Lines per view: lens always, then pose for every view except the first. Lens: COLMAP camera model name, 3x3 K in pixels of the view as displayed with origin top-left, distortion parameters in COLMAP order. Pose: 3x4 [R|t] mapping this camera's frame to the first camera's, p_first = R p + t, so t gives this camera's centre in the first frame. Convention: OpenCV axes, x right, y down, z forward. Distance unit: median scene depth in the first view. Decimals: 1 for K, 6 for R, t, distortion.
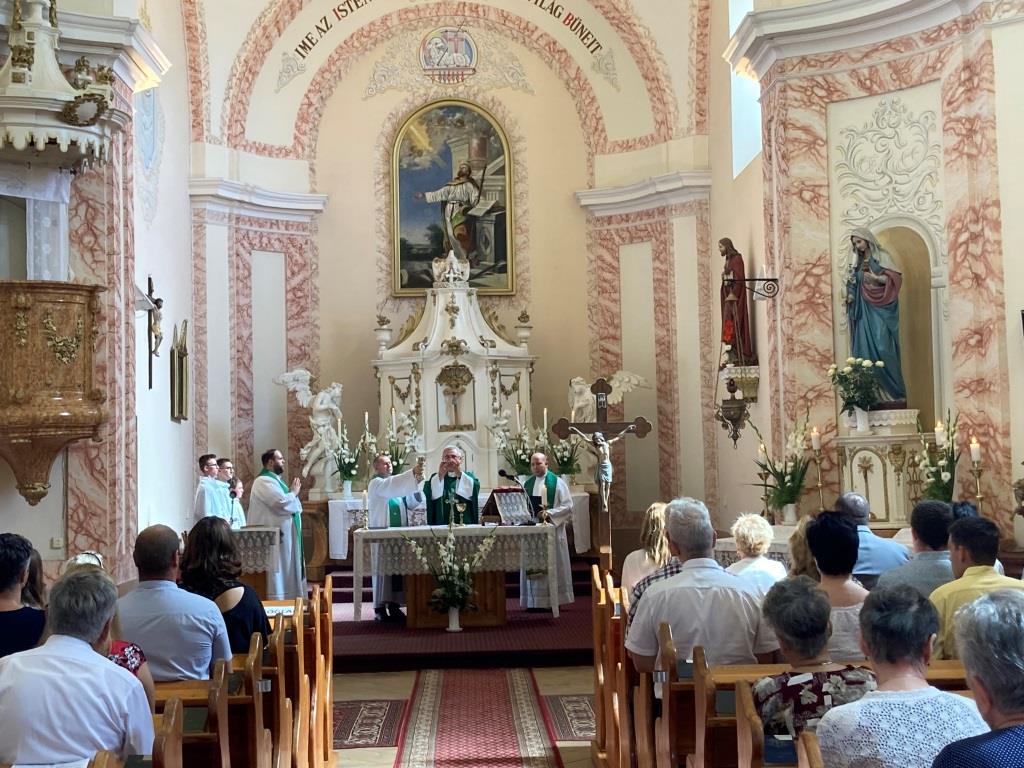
lens RADIAL K [[1610.1, 0, 514.0], [0, 1610.1, 359.8], [0, 0, 1]] dist [0.250320, -1.175833]
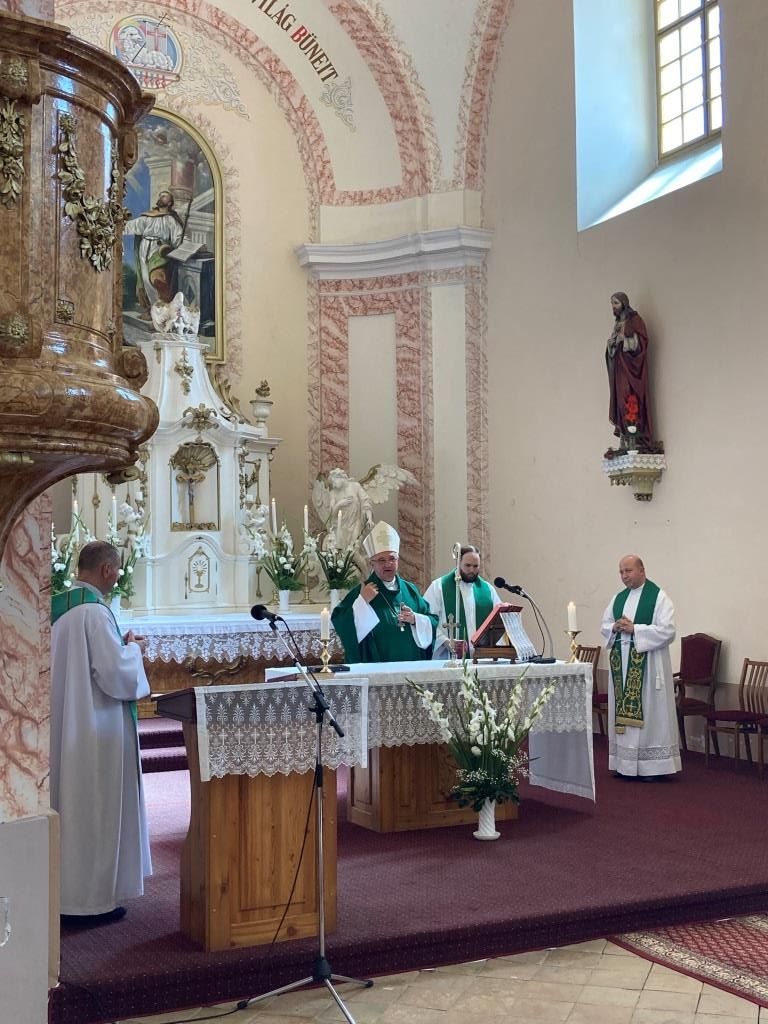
lens RADIAL K [[1283.5, 0, 408.0], [0, 1283.5, 506.6], [0, 0, 1]] dist [0.149035, -0.515164]
pose [[0.902023, 0.039152, 0.429908, -0.199423], [-0.038529, 0.999206, -0.010158, 0.034450], [-0.429964, -0.007401, 0.902815, 0.407135]]
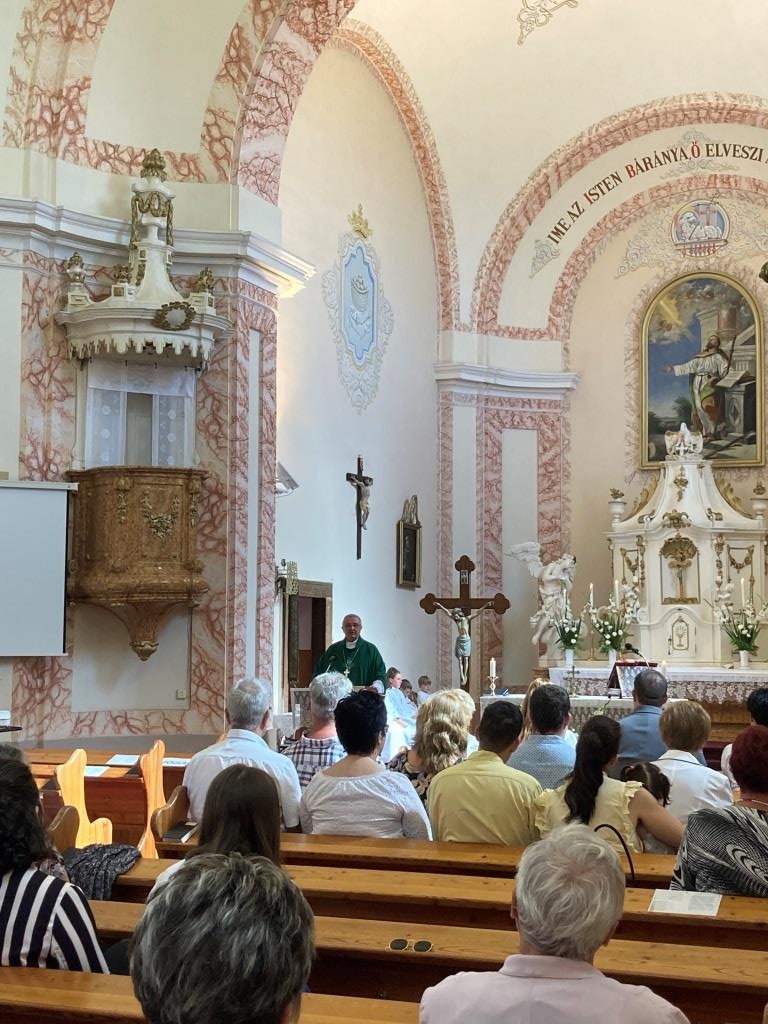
lens RADIAL K [[1567.8, 0, 384.0], [0, 1567.8, 512.0], [0, 0, 1]] dist [0.239081, -1.093692]
pose [[0.915632, -0.003430, -0.402003, 0.185769], [-0.000549, 0.999952, -0.009782, -0.002972], [0.402017, 0.009177, 0.915586, 0.027603]]
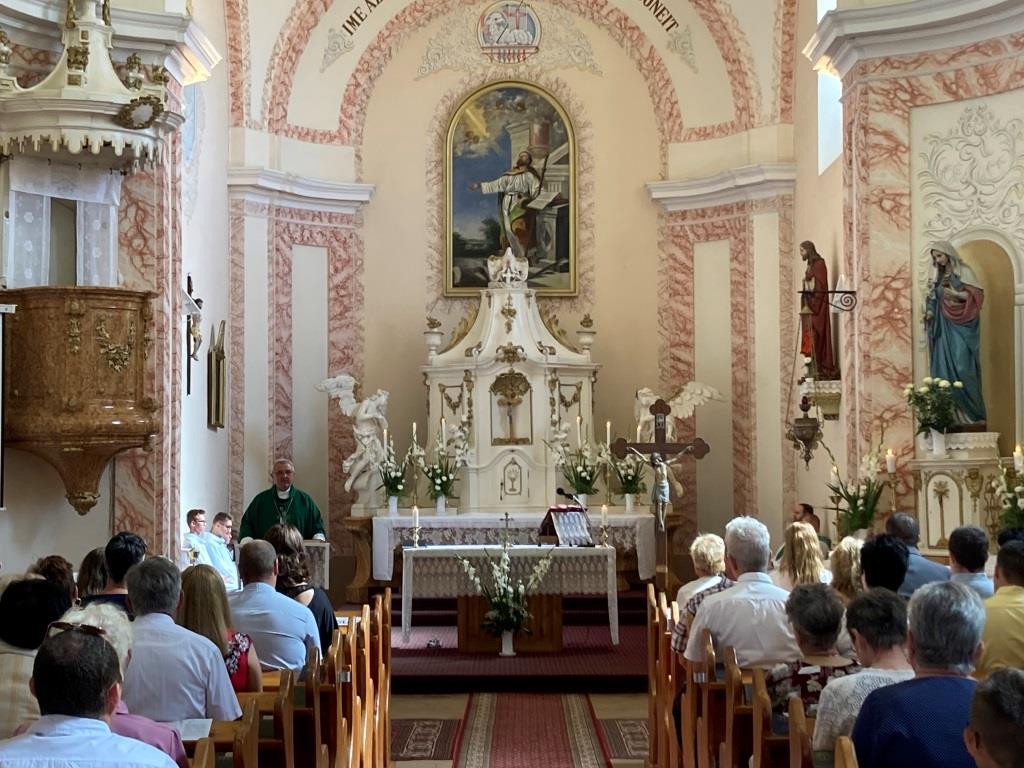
lens RADIAL K [[1914.7, 0, 497.3], [0, 1914.7, 385.4], [0, 0, 1]] dist [0.250226, -1.158326]
pose [[0.999019, 0.015830, -0.041353, 0.000892], [-0.015202, 0.999765, 0.015471, -0.006338], [0.041588, -0.014828, 0.999025, -0.090224]]
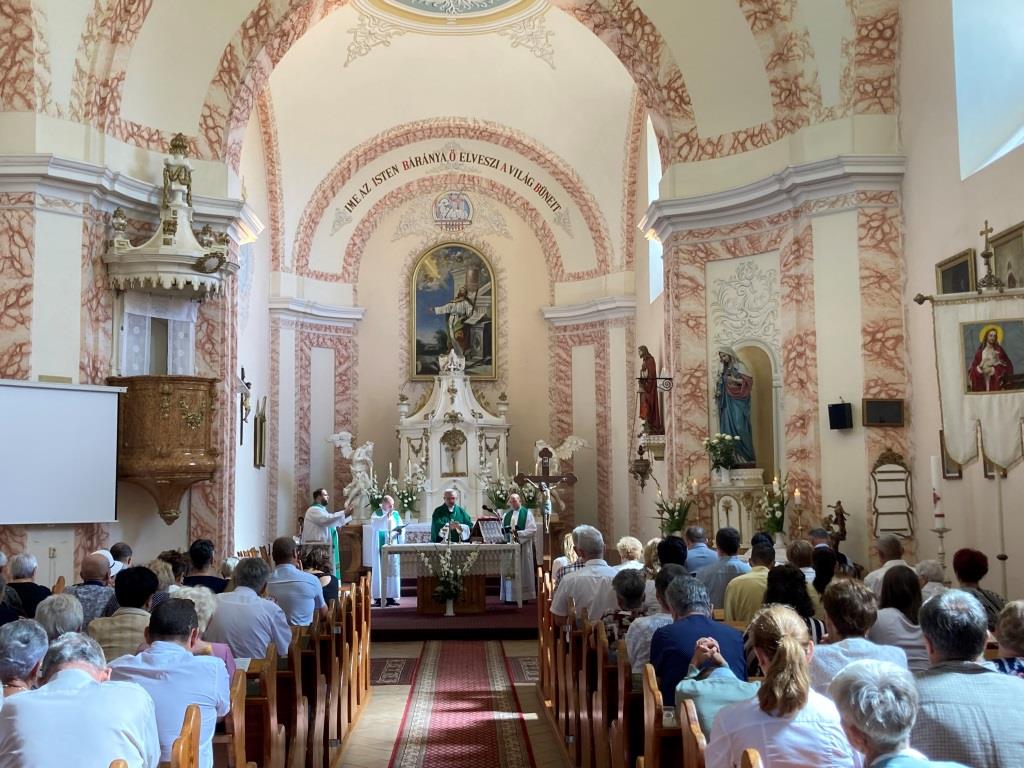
lens RADIAL K [[1249.6, 0, 498.9], [0, 1249.6, 379.9], [0, 0, 1]] dist [0.232347, -0.917973]
pose [[0.999894, 0.014368, -0.002167, 0.004714], [-0.014428, 0.999411, -0.031148, -0.007143], [0.001719, 0.031176, 0.999512, -0.097453]]
